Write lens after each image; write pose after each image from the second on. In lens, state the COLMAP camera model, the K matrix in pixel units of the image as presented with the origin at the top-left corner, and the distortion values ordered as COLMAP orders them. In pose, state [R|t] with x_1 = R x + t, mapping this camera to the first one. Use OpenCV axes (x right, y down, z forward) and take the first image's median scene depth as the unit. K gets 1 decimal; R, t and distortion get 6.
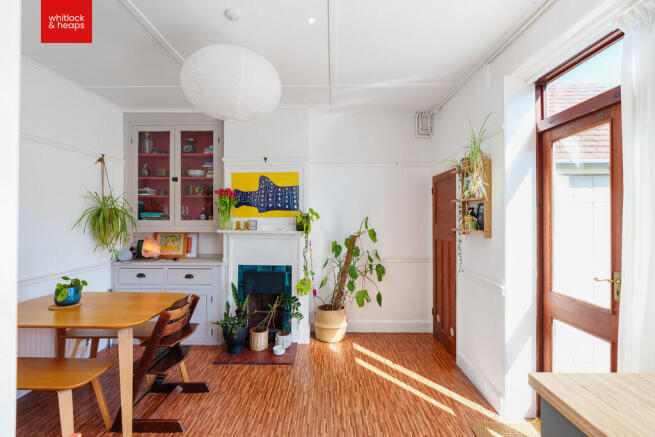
lens RADIAL K [[295.1, 0, 328.6], [0, 295.1, 214.7], [0, 0, 1]] dist [-0.000935, 0.000106]
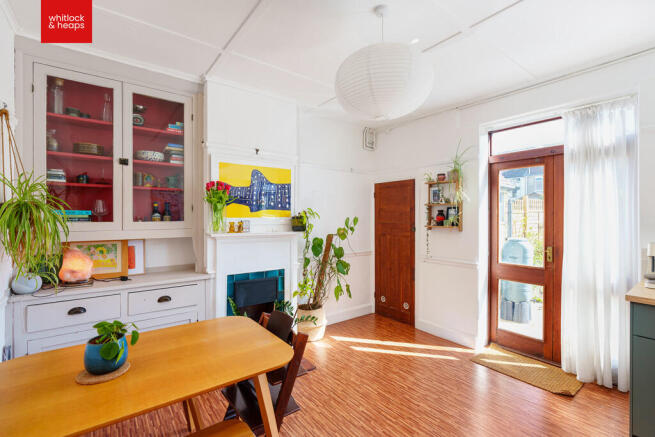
lens RADIAL K [[295.1, 0, 328.6], [0, 295.1, 214.7], [0, 0, 1]] dist [-0.000935, 0.000106]
pose [[0.786055, 0.004283, 0.618142, -0.580381], [-0.005335, 0.999986, -0.000144, 0.000024], [-0.618134, -0.003184, 0.786067, 0.176454]]
